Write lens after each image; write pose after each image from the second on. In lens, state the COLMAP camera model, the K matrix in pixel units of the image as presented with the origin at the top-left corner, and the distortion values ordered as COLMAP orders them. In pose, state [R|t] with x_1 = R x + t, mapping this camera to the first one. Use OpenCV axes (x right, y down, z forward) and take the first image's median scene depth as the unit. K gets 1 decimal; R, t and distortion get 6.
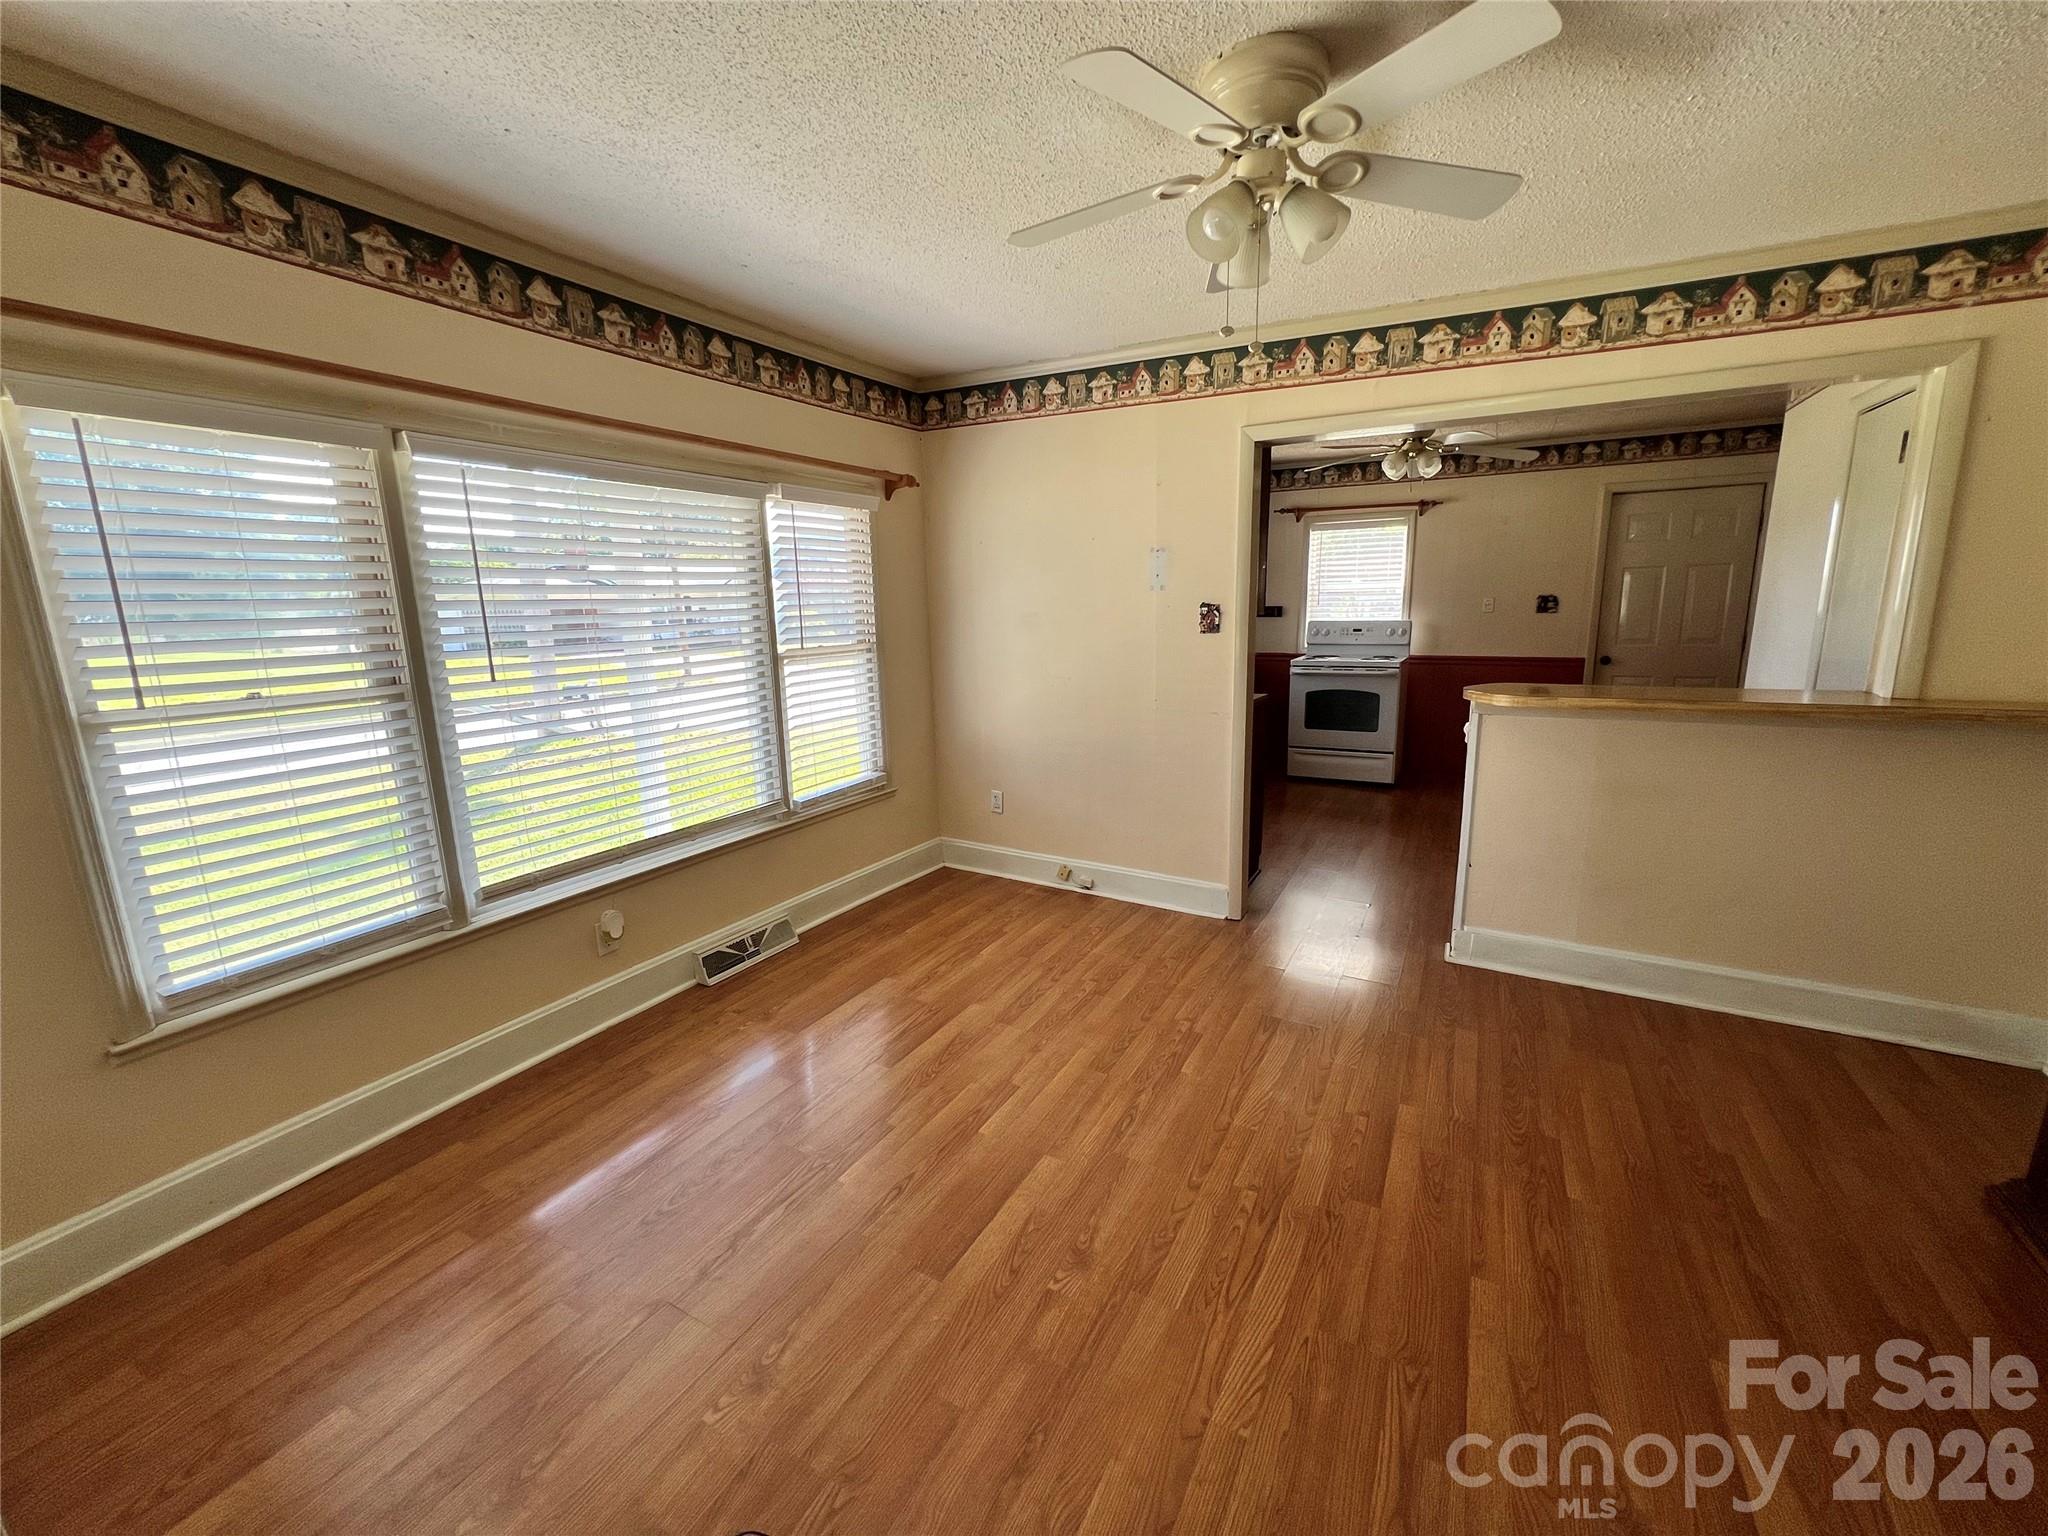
lens RADIAL K [[822.0, 0, 1021.1], [0, 822.0, 763.9], [0, 0, 1]] dist [-0.001126, 0.000041]
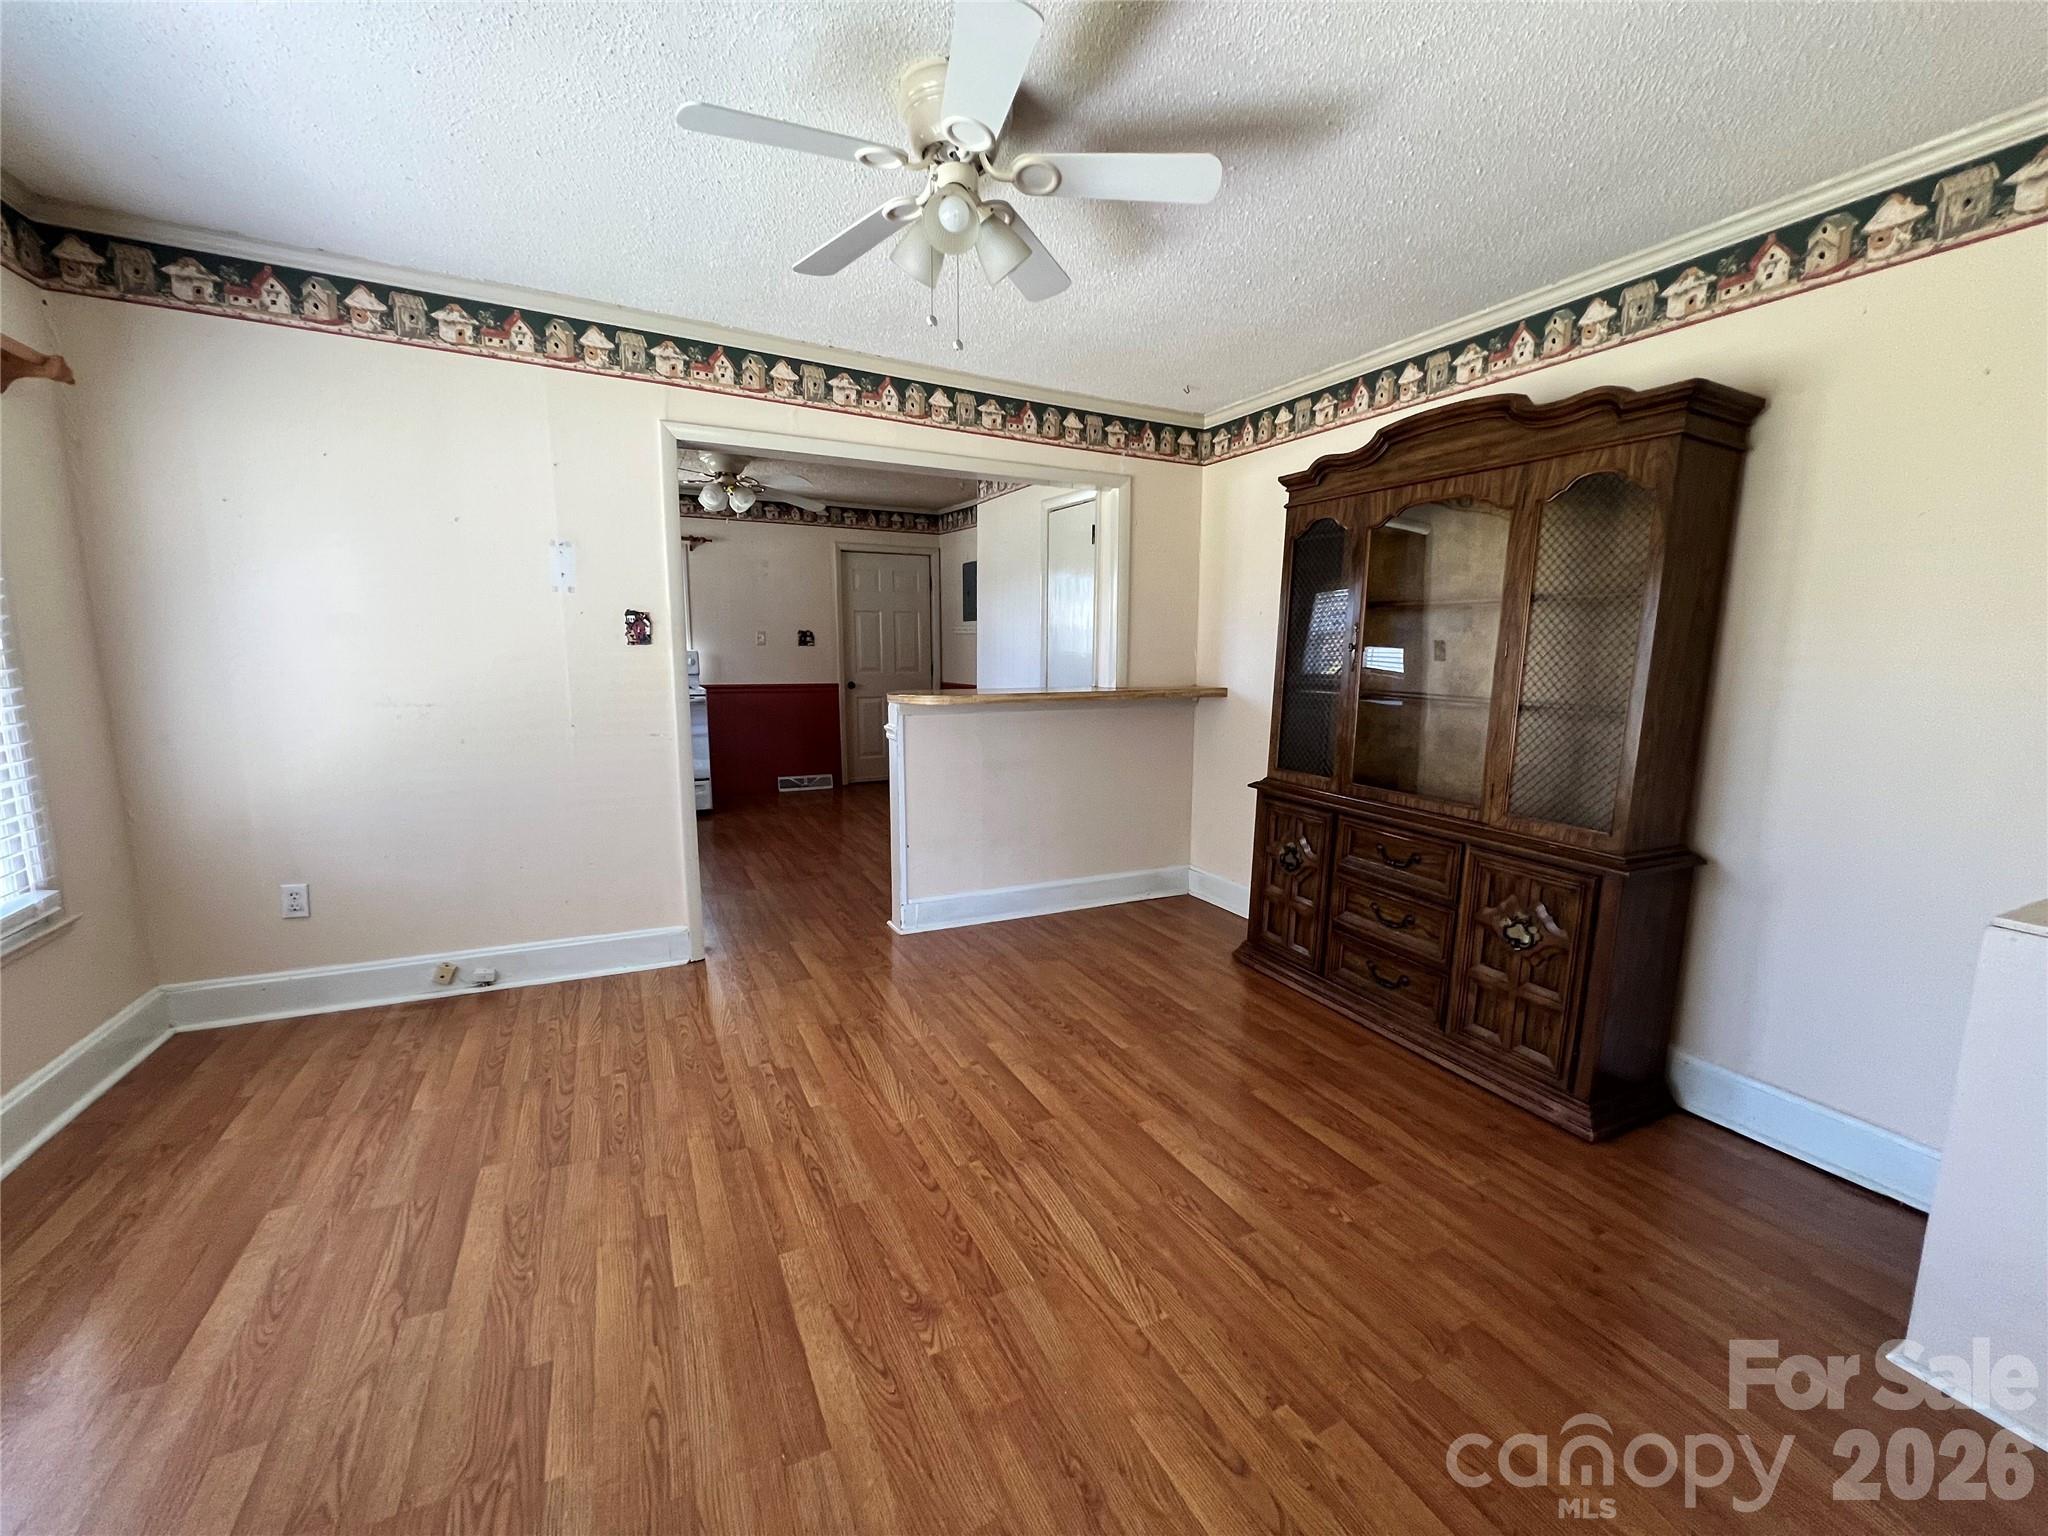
lens RADIAL K [[819.7, 0, 1021.4], [0, 819.7, 765.4], [0, 0, 1]] dist [-0.002543, 0.000663]
pose [[0.562255, -0.095652, 0.821413, -0.275102], [0.141816, 0.989726, 0.018179, 0.010951], [-0.814713, 0.106268, 0.570044, 0.180124]]
